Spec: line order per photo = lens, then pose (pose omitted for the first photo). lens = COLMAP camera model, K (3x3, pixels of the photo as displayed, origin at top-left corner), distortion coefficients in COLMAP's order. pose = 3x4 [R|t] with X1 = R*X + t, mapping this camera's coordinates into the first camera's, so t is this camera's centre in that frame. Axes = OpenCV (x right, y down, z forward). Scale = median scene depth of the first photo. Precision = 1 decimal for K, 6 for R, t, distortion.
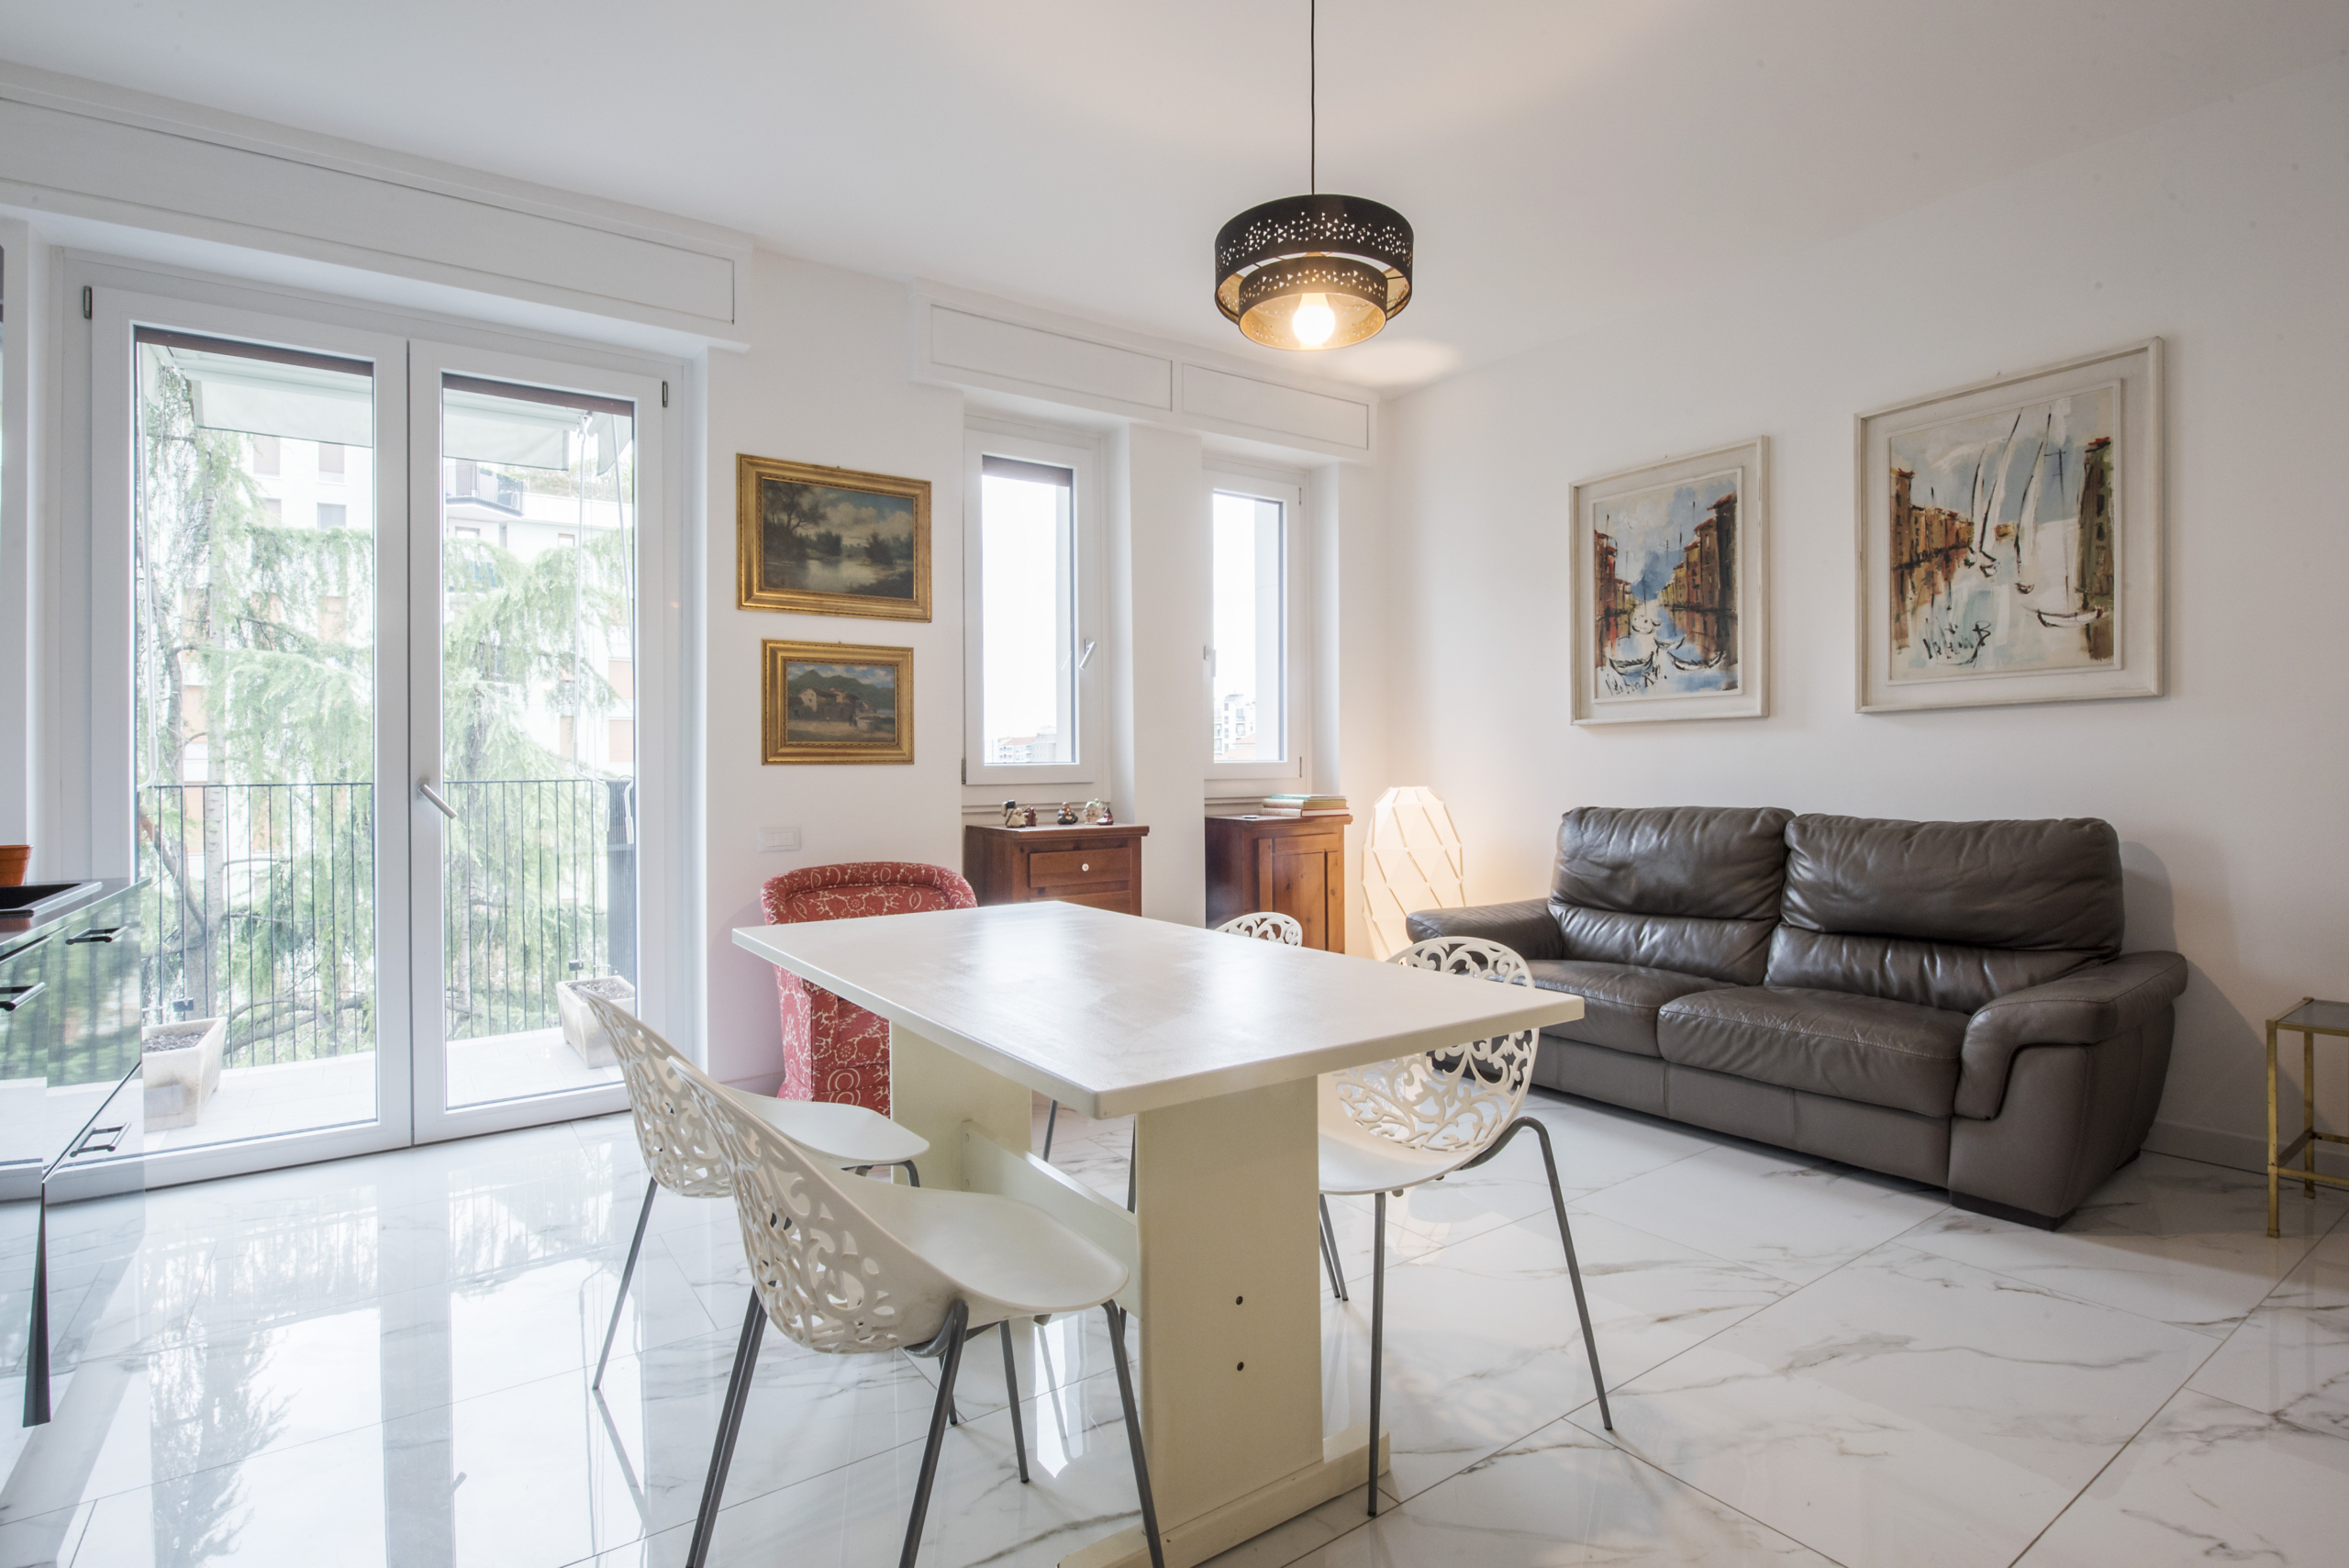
lens RADIAL K [[1155.8, 0, 1161.2], [0, 1155.8, 789.8], [0, 0, 1]] dist [-0.001205, -0.006553]
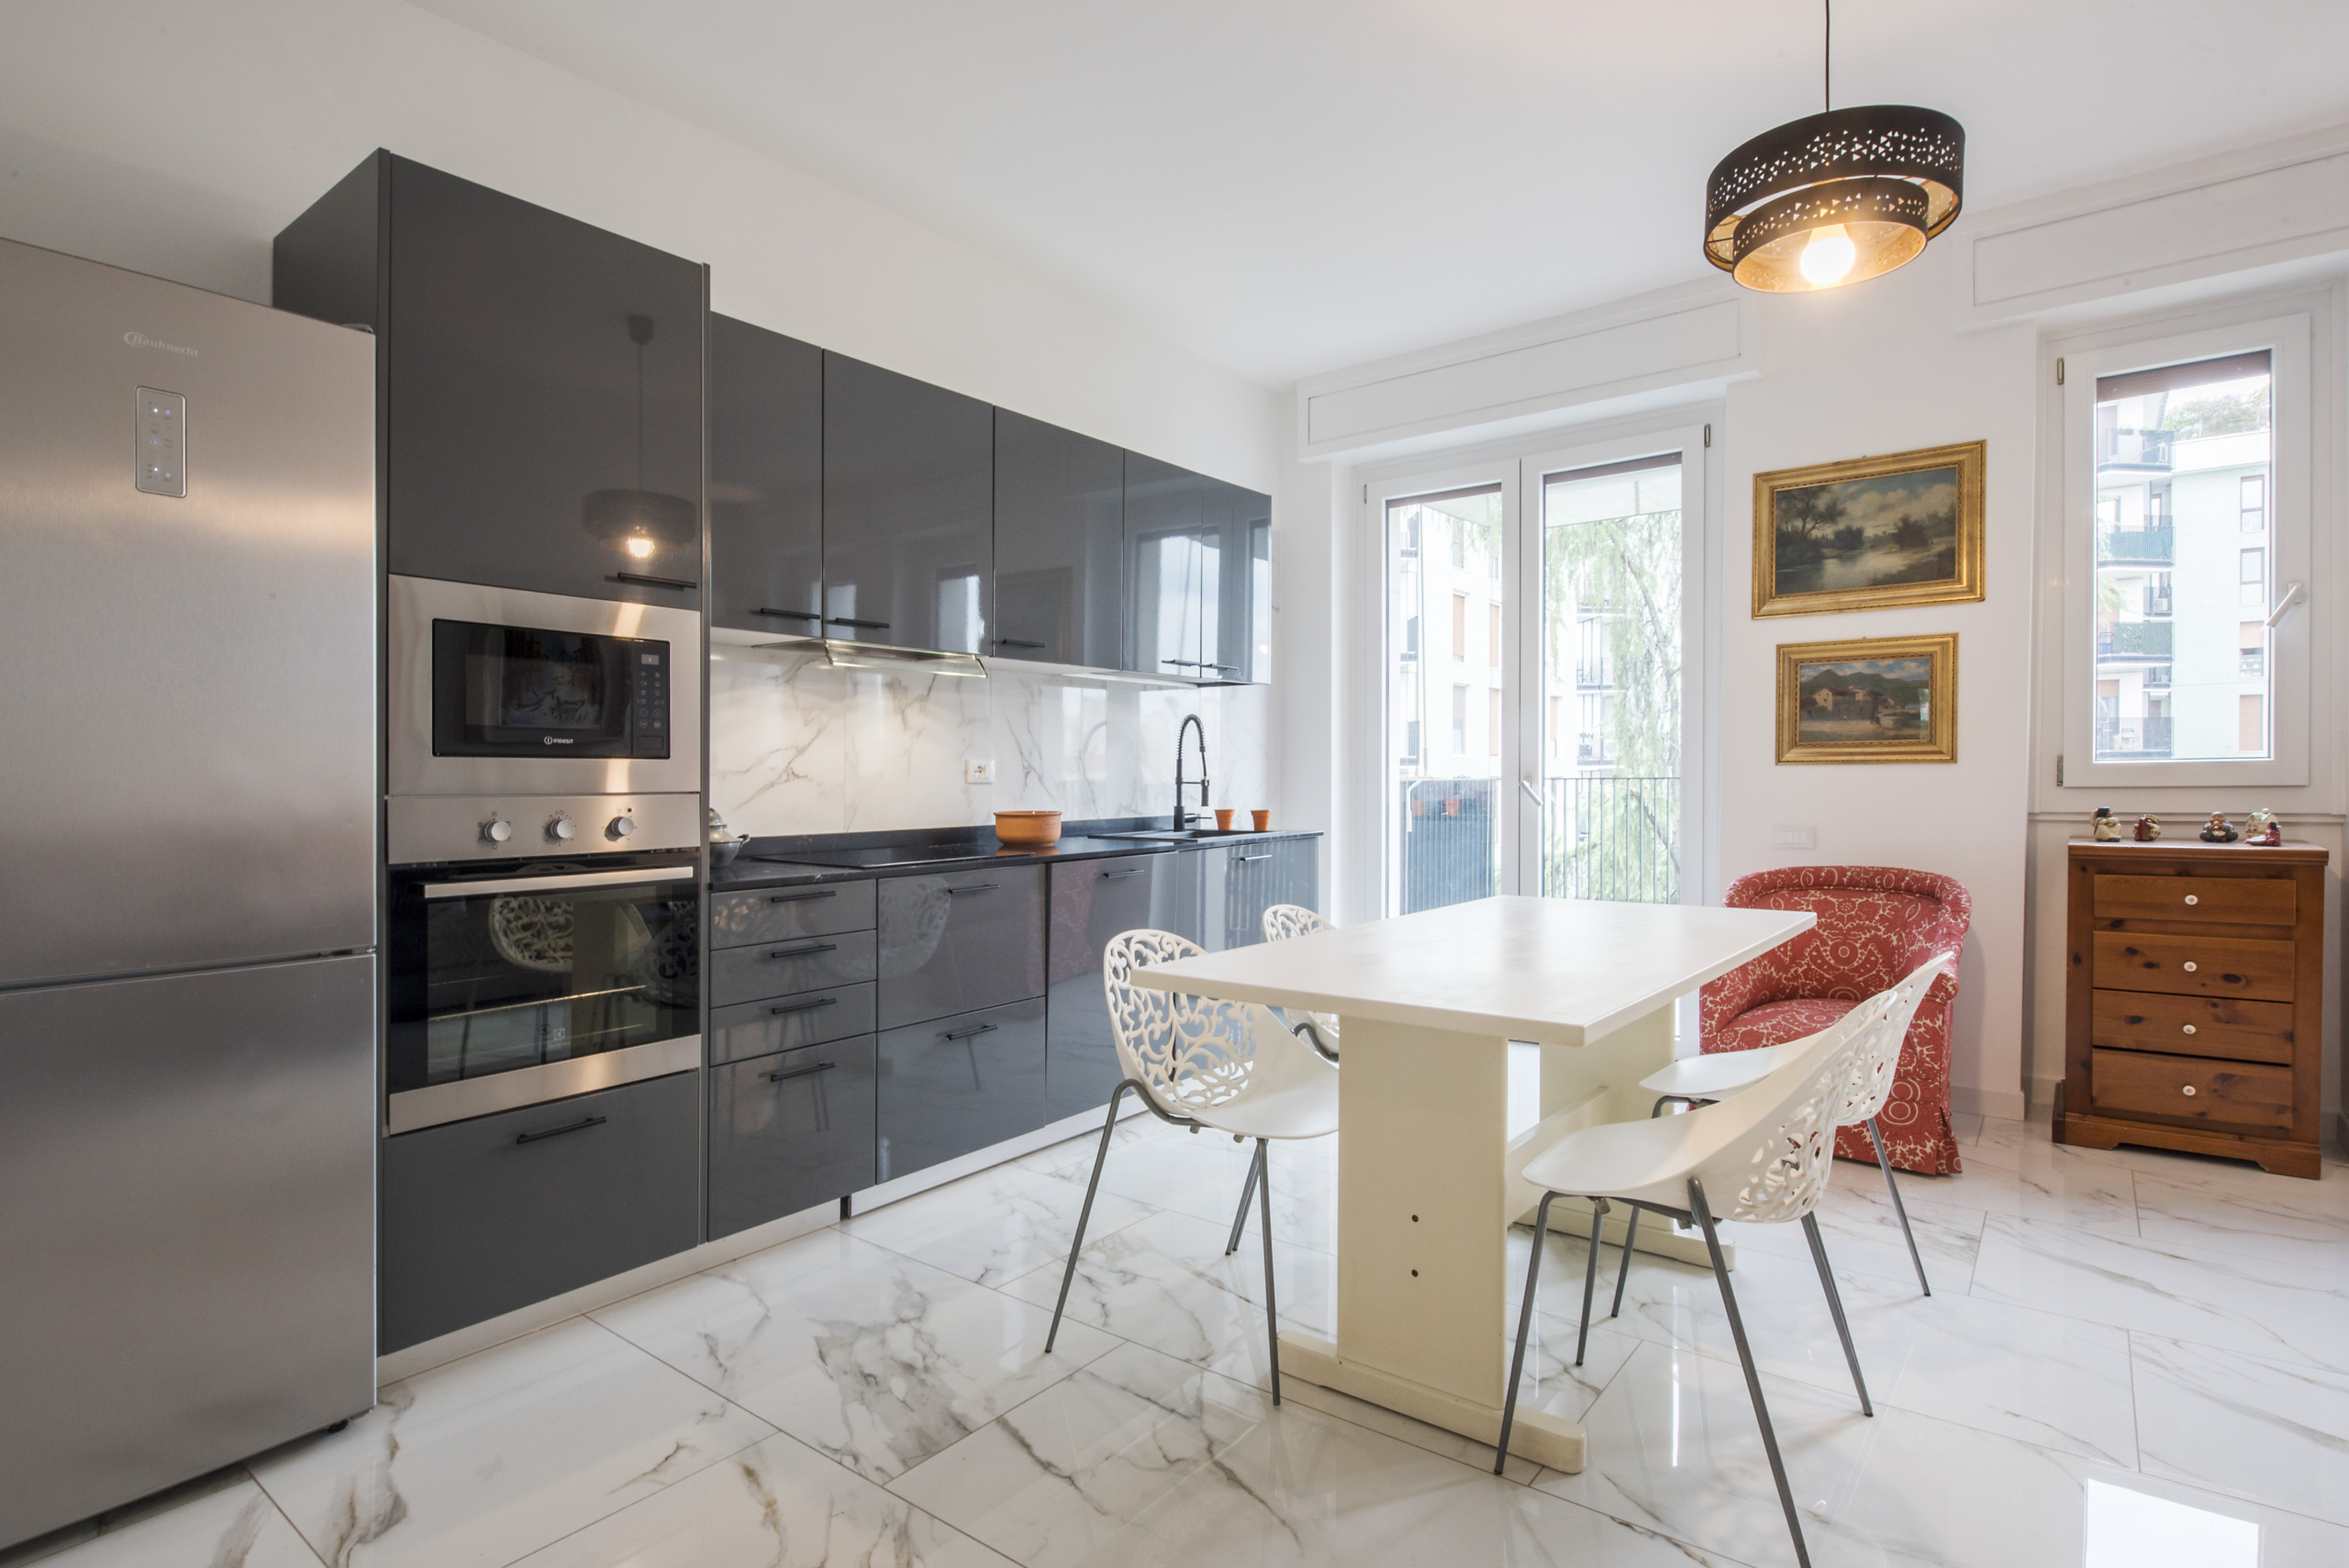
lens RADIAL K [[1155.8, 0, 1187.3], [0, 1155.8, 789.4], [0, 0, 1]] dist [-0.001205, -0.006553]
pose [[0.311751, 0.017375, -0.950005, 0.454643], [-0.009970, 0.999838, 0.015015, -0.009328], [0.950112, 0.004791, 0.311873, 0.159074]]
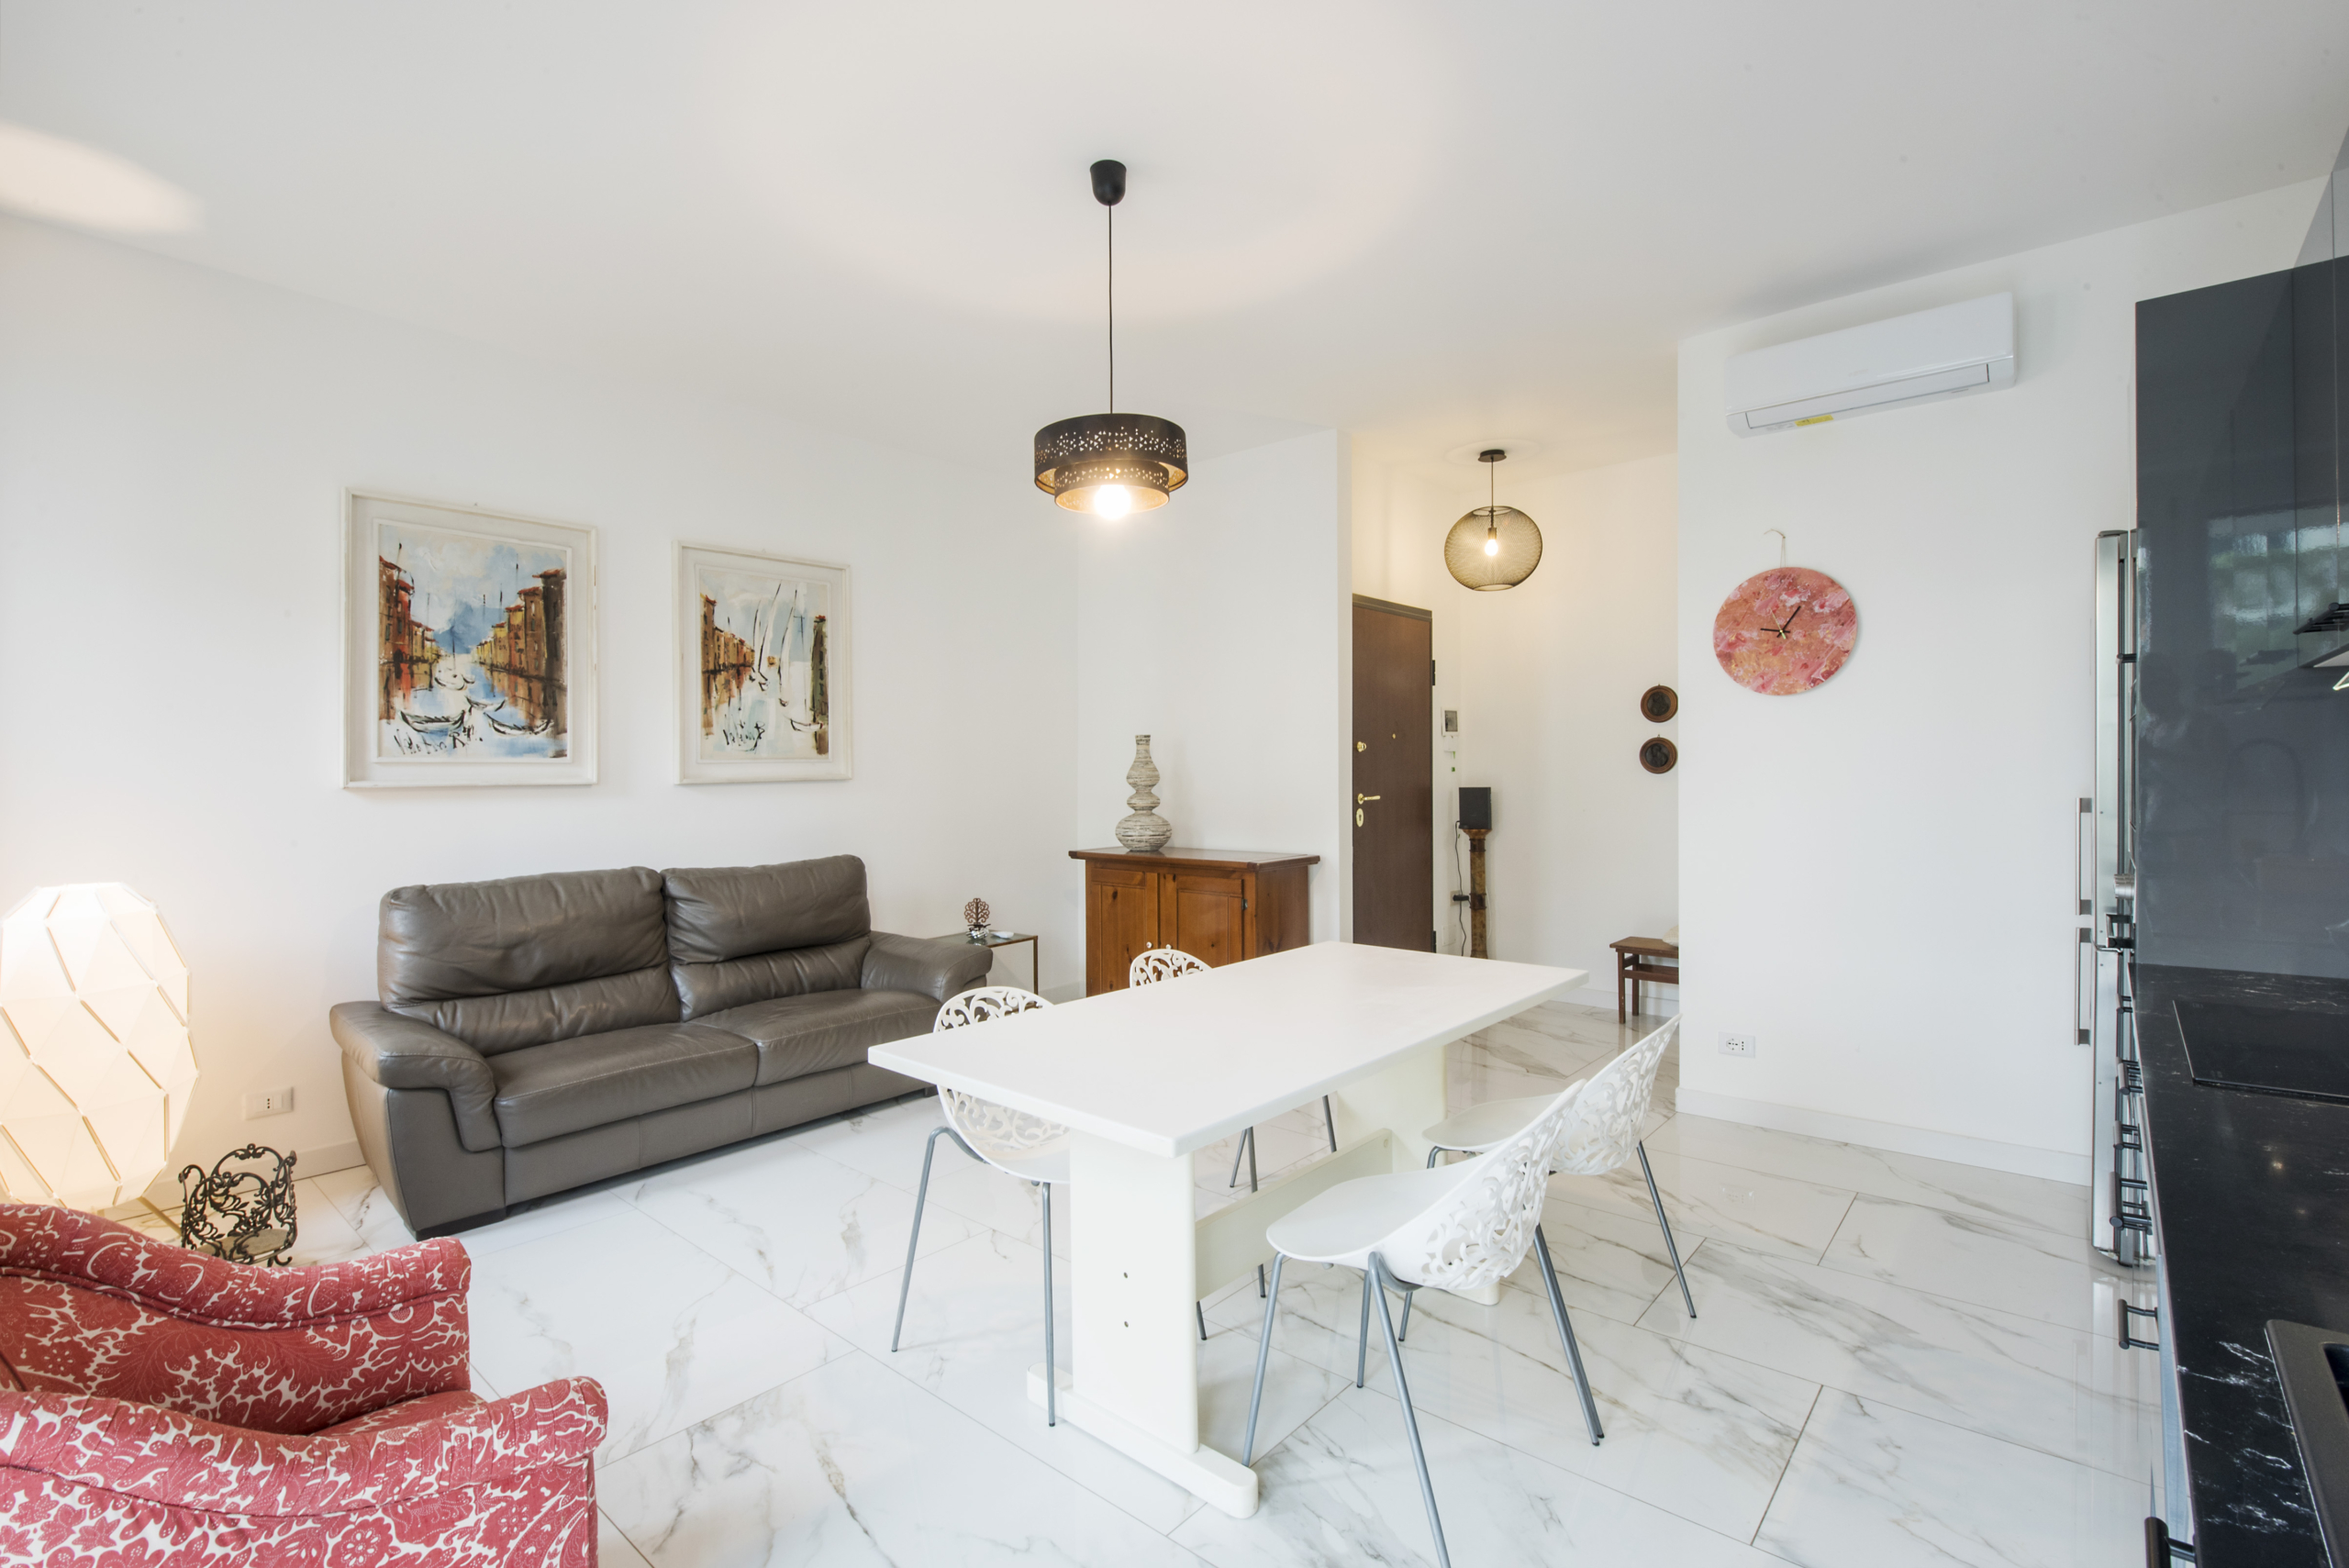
lens RADIAL K [[1070.1, 0, 1193.5], [0, 1070.1, 797.3], [0, 0, 1]] dist [-0.013315, -0.001677]
pose [[-0.263411, -0.011401, 0.964616, -0.577348], [0.025737, 0.999491, 0.018842, -0.053105], [-0.964340, 0.029790, -0.262983, 0.692477]]
